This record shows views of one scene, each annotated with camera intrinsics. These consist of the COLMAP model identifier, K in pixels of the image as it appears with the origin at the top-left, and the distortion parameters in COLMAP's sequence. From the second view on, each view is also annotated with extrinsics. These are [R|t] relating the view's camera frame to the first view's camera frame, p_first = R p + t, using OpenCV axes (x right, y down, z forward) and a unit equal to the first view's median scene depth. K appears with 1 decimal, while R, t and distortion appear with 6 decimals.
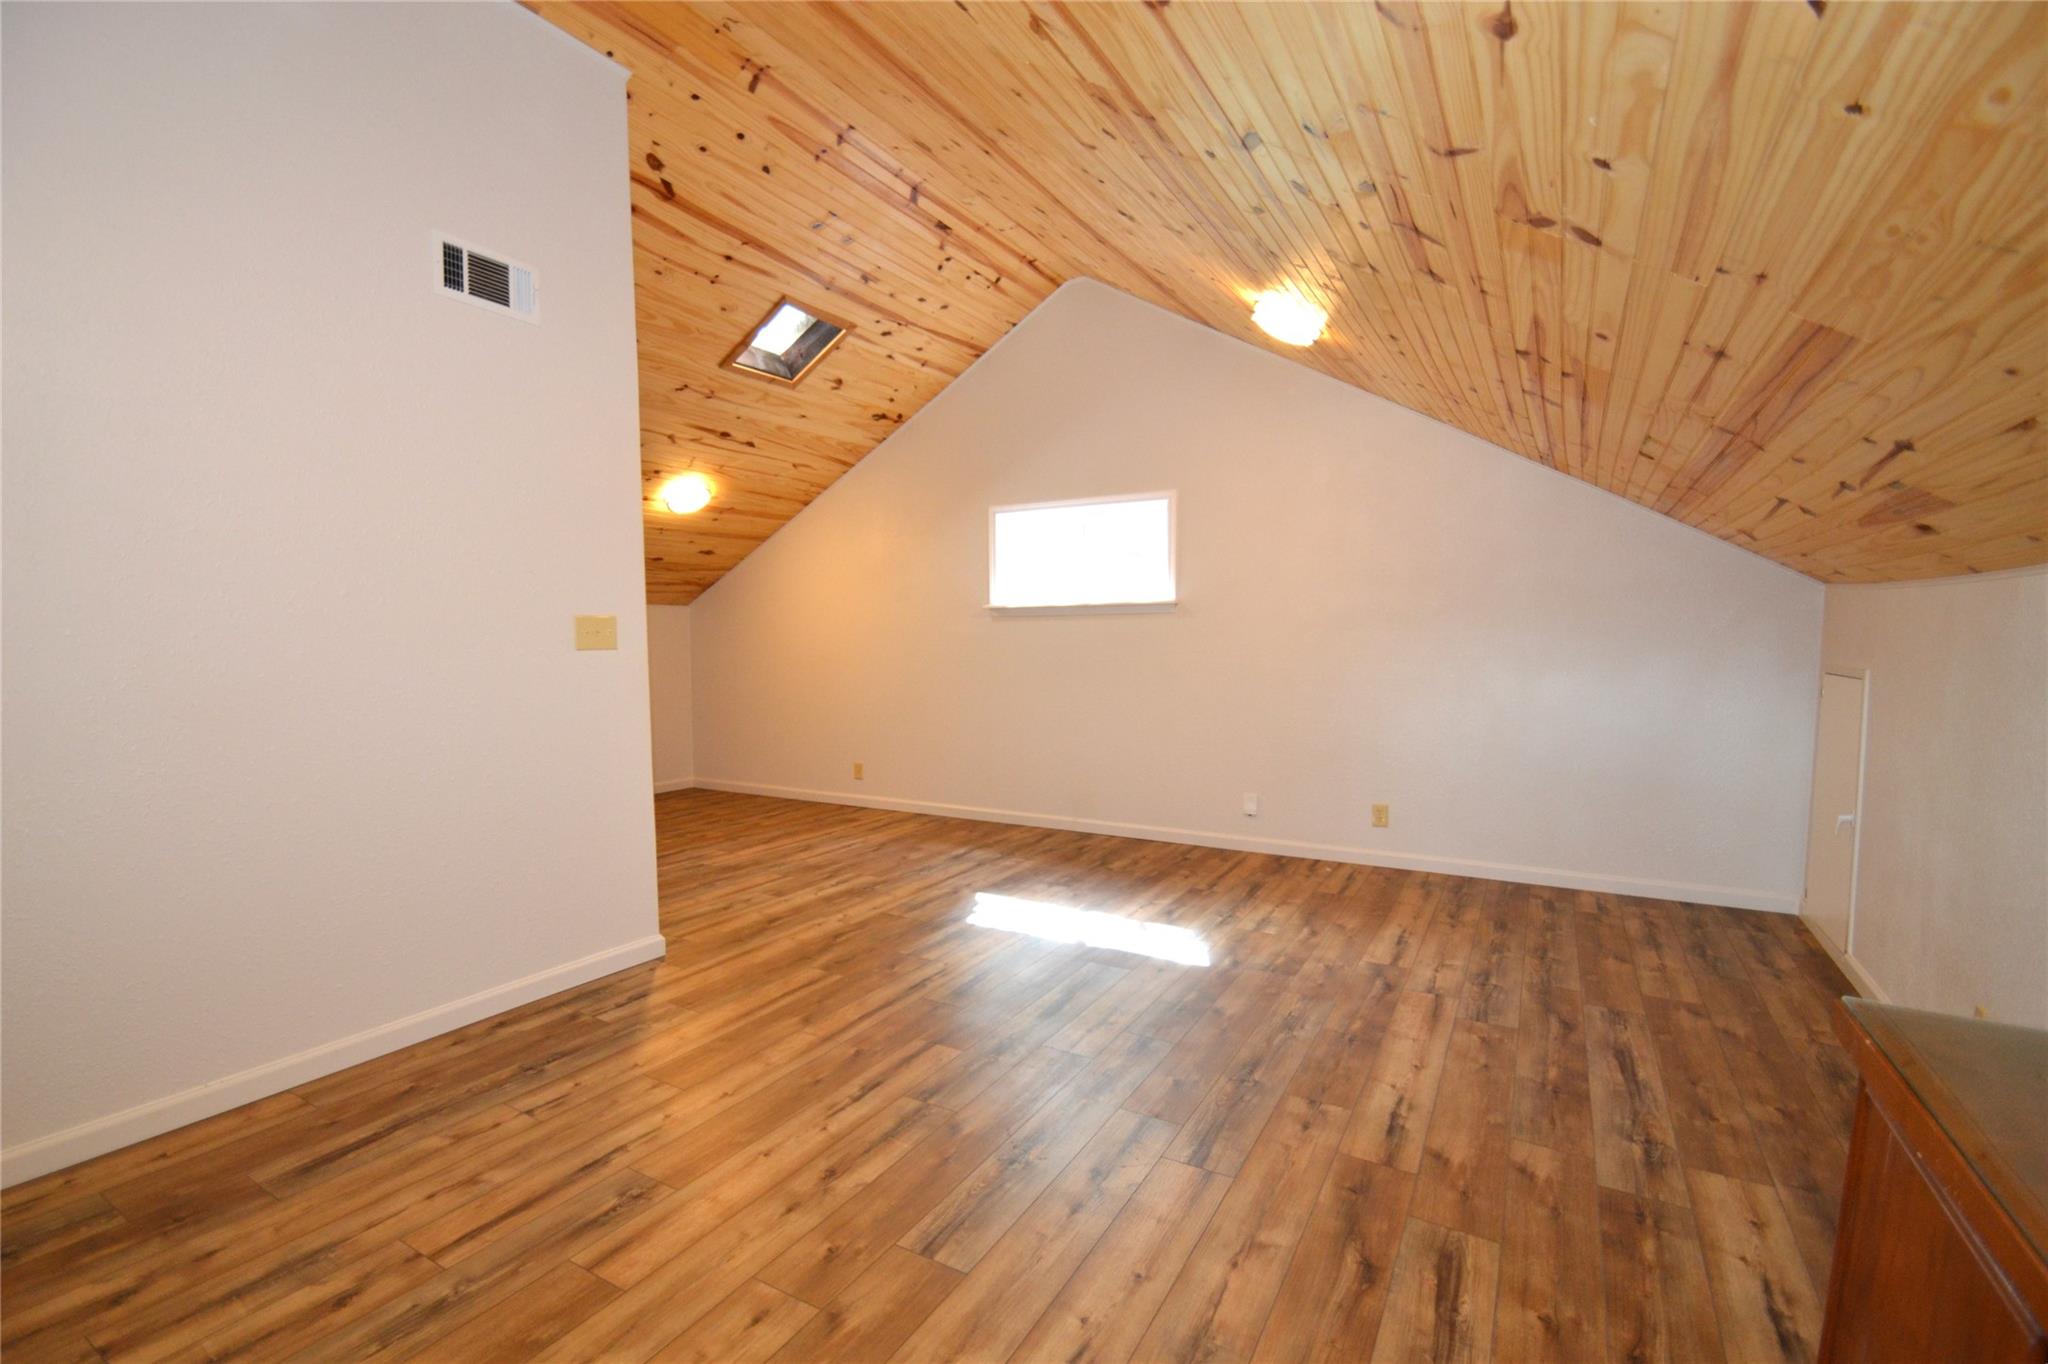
lens RADIAL K [[962.8, 0, 997.3], [0, 962.8, 715.2], [0, 0, 1]] dist [0.008779, -0.018464]
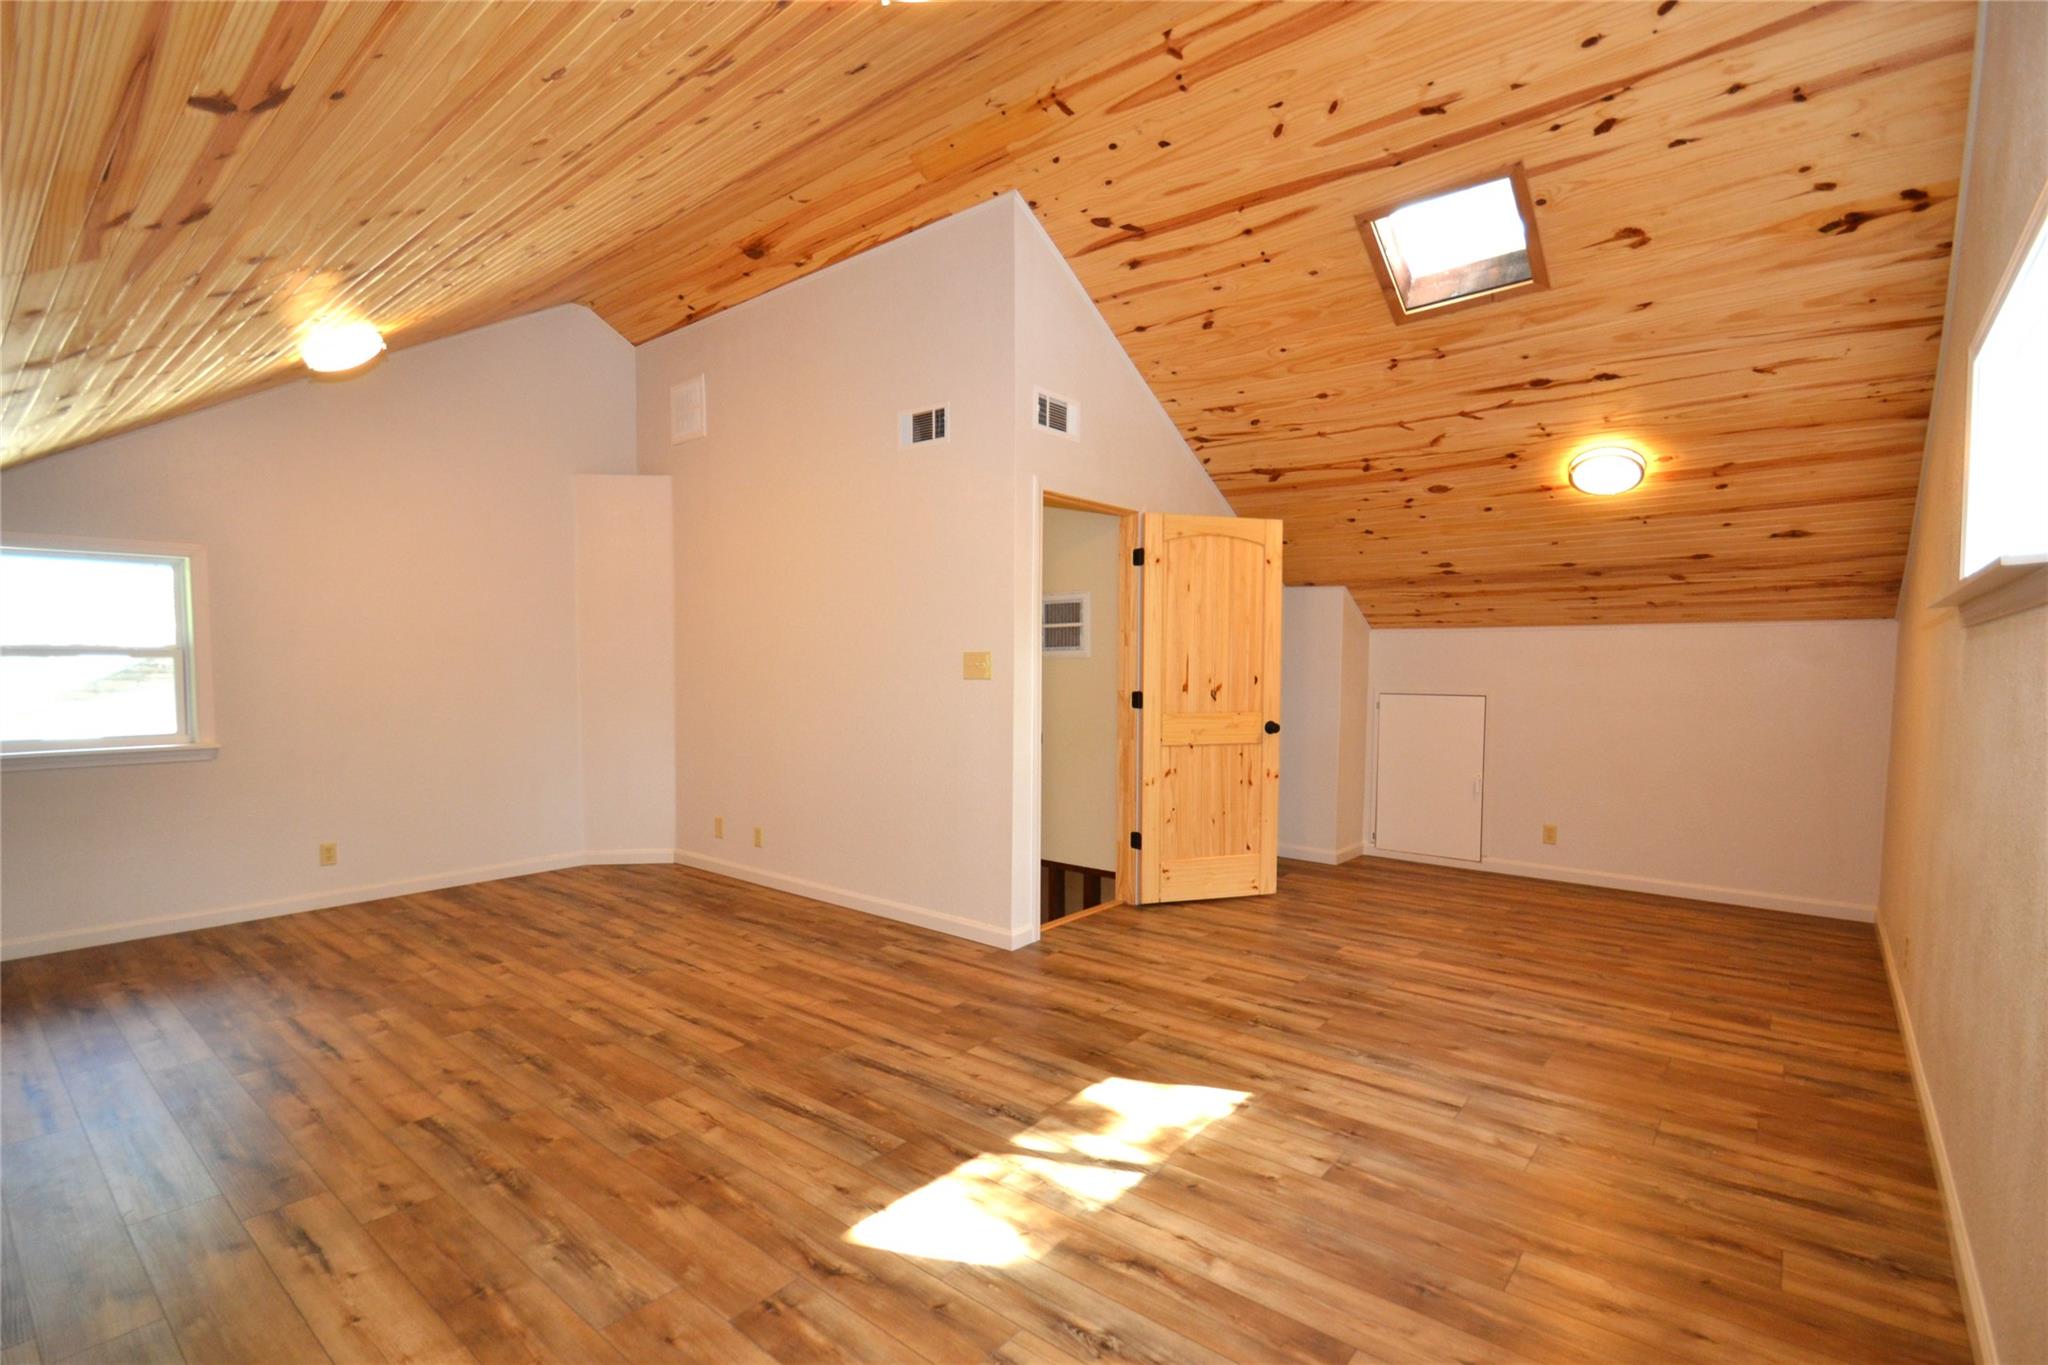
lens RADIAL K [[962.8, 0, 997.3], [0, 962.8, 715.7], [0, 0, 1]] dist [0.008779, -0.018464]
pose [[-0.197512, 0.054310, -0.978795, 0.749982], [-0.080743, 0.994170, 0.071457, -0.105246], [0.976970, 0.093144, -0.191976, 1.172706]]
